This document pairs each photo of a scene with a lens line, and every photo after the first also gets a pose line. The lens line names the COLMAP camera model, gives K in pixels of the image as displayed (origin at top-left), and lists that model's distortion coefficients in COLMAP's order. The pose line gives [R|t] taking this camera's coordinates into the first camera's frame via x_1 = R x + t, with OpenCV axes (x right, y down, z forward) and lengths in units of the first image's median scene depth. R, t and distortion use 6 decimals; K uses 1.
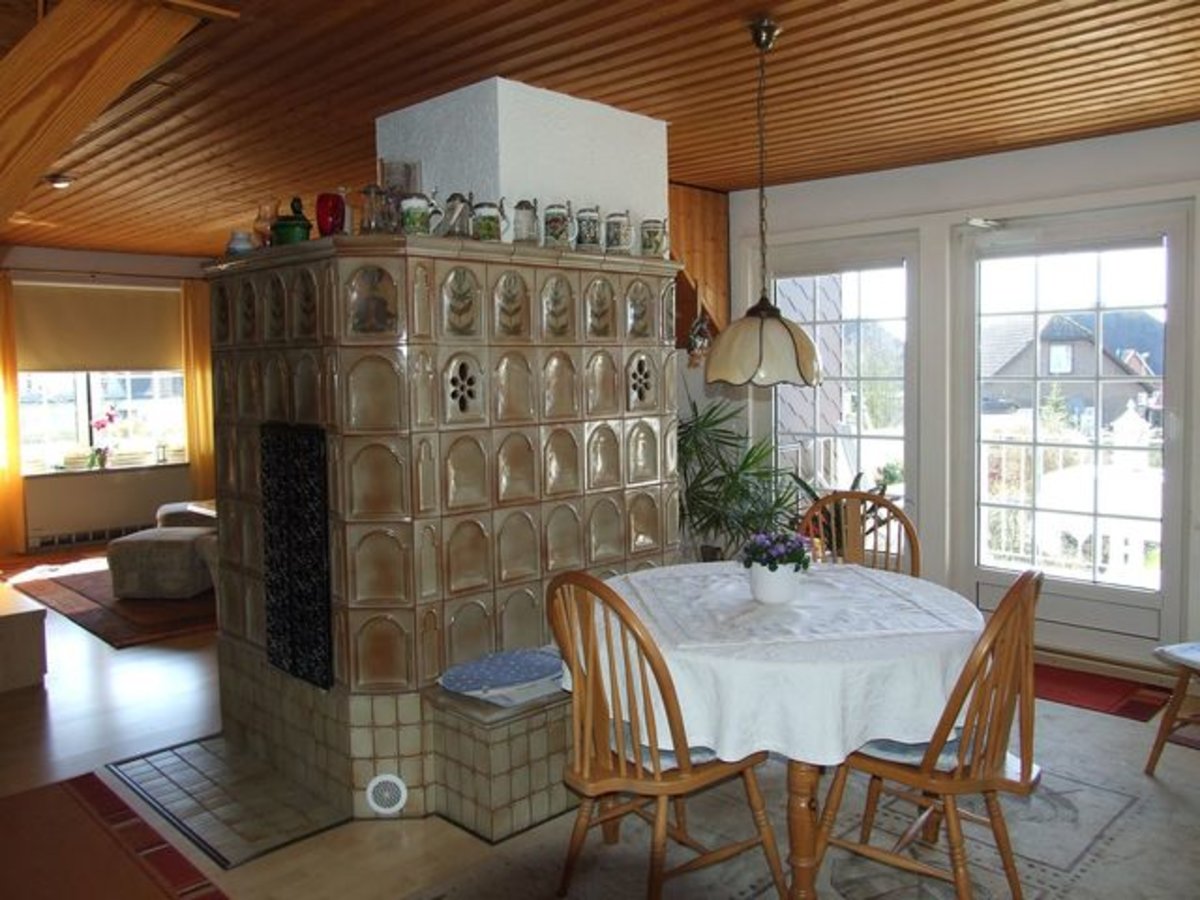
lens RADIAL K [[967.1, 0, 594.1], [0, 967.1, 439.1], [0, 0, 1]] dist [-0.056839, 0.056696]
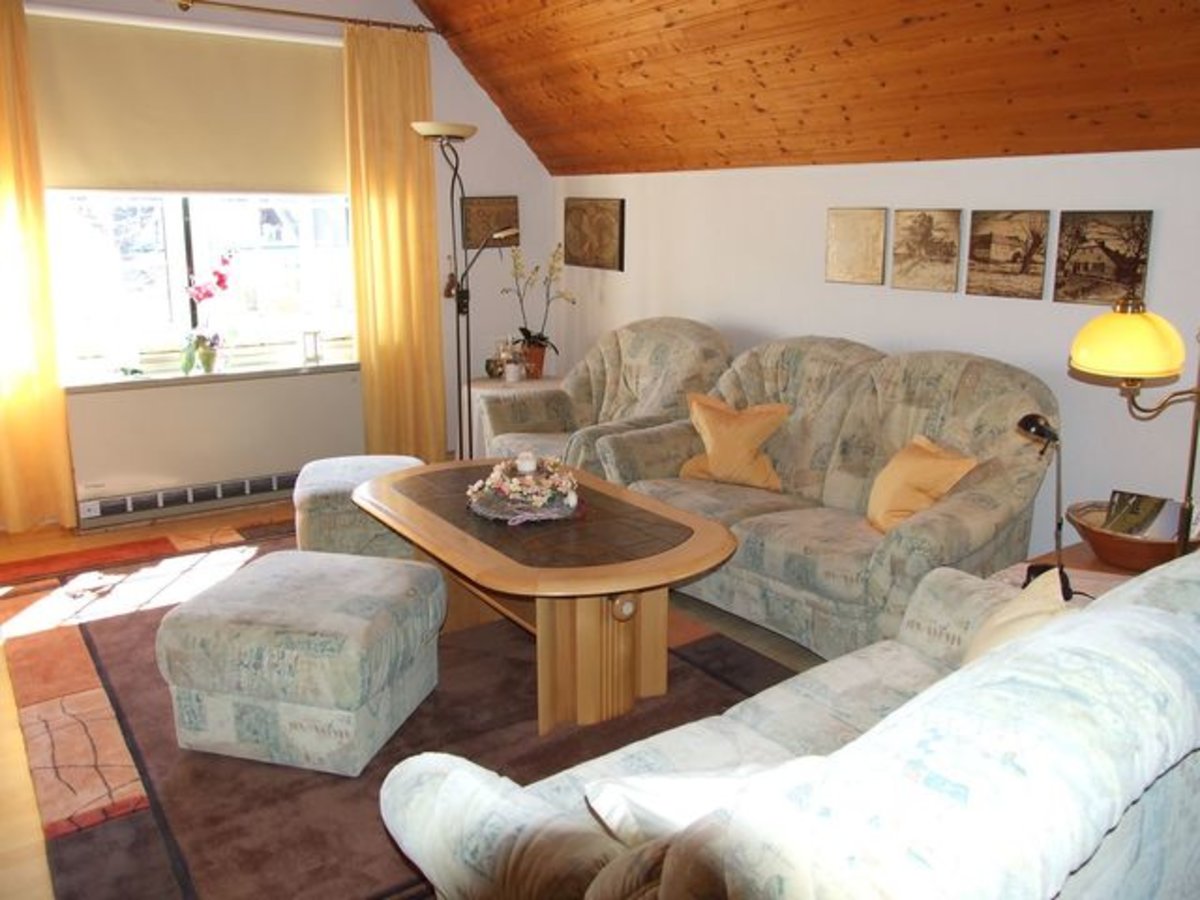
lens RADIAL K [[967.1, 0, 609.4], [0, 967.1, 451.0], [0, 0, 1]] dist [-0.056839, 0.056696]
pose [[0.984503, 0.065892, -0.162516, -0.190473], [-0.036422, 0.983346, 0.178055, -0.031725], [0.171542, -0.169377, 0.970507, 0.488770]]
